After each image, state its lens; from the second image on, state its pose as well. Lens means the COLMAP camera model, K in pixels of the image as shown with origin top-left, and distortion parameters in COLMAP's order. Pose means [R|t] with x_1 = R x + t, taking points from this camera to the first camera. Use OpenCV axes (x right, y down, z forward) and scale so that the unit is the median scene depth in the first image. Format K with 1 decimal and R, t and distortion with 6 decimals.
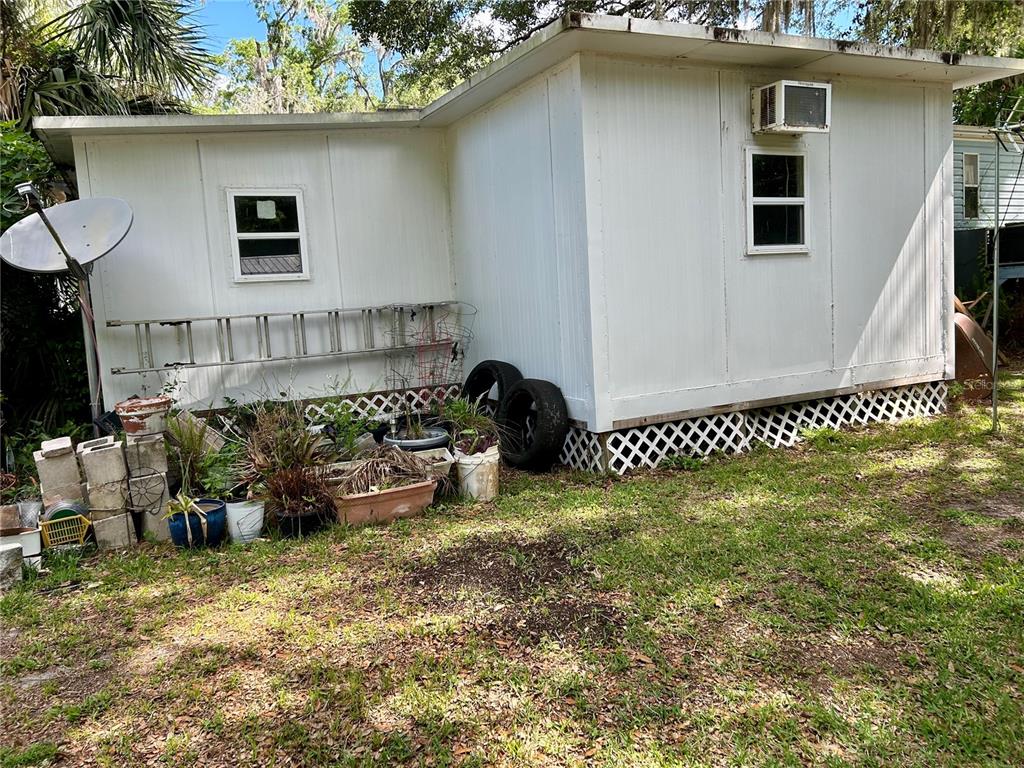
lens RADIAL K [[767.5, 0, 509.2], [0, 767.5, 380.0], [0, 0, 1]] dist [0.042373, -0.050066]
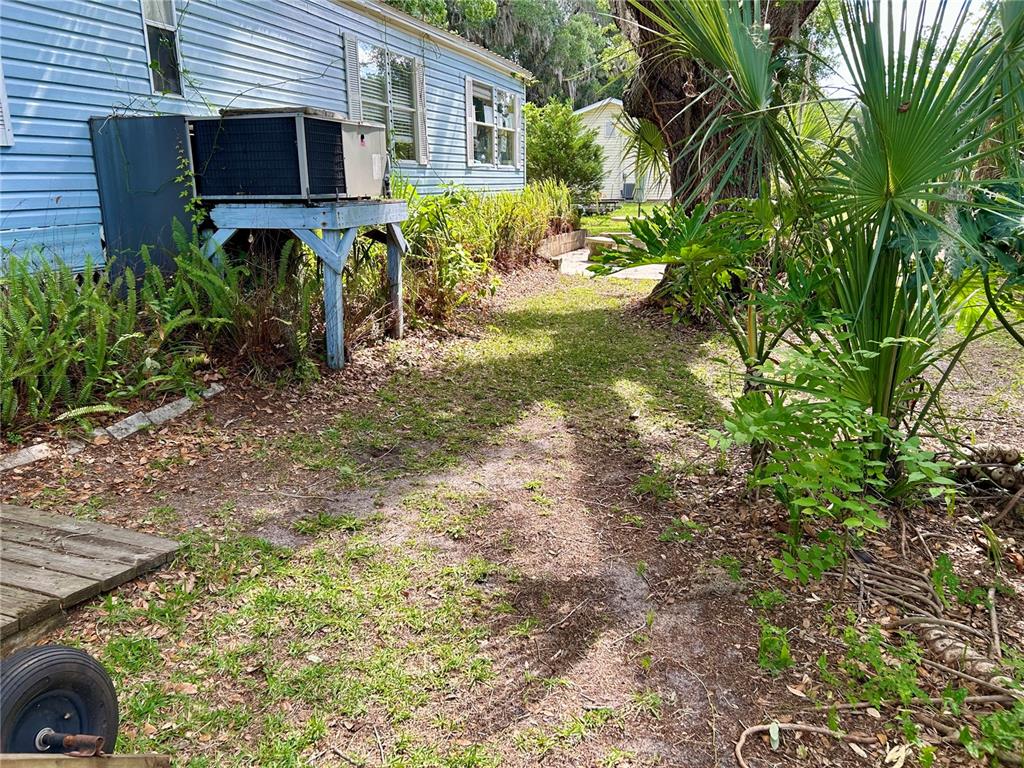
lens RADIAL K [[767.5, 0, 510.8], [0, 767.5, 378.6], [0, 0, 1]] dist [0.042373, -0.050066]
pose [[0.661003, -0.144431, 0.736352, 1.036967], [0.048464, 0.987470, 0.150182, -0.274085], [-0.748817, -0.063584, 0.659720, 1.467043]]
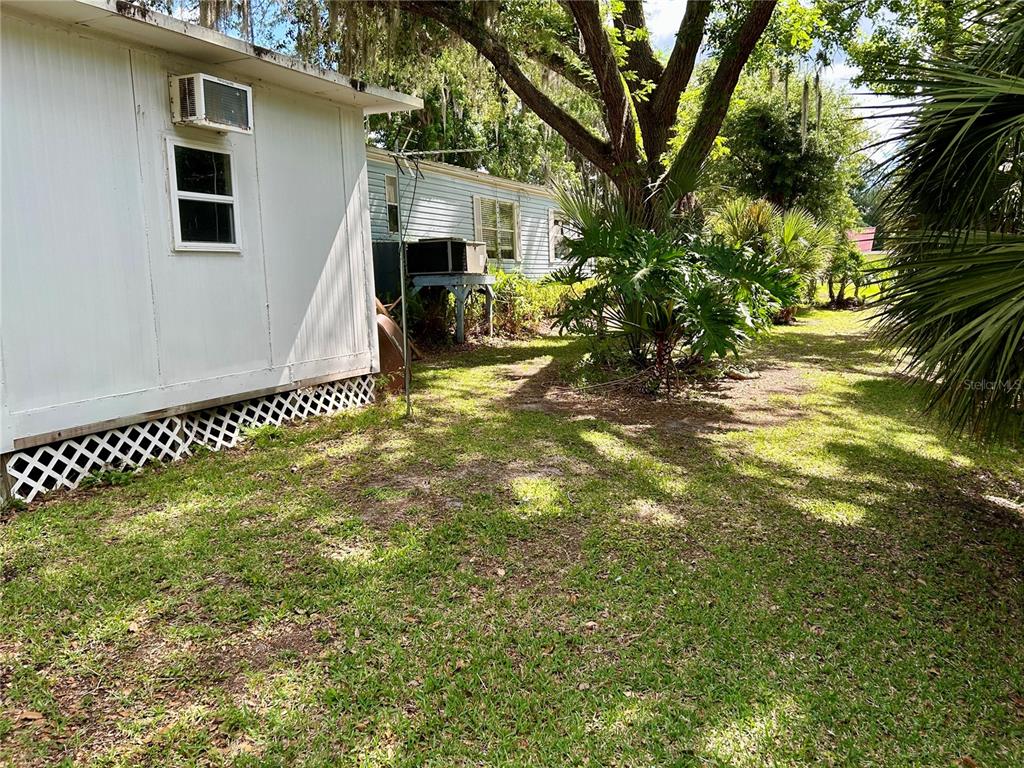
lens RADIAL K [[767.5, 0, 517.3], [0, 767.5, 379.6], [0, 0, 1]] dist [0.042373, -0.050066]
pose [[0.777496, -0.049235, 0.626957, 0.034290], [0.050724, 0.998592, 0.015515, 0.002748], [-0.626839, 0.019739, 0.778899, -0.001647]]
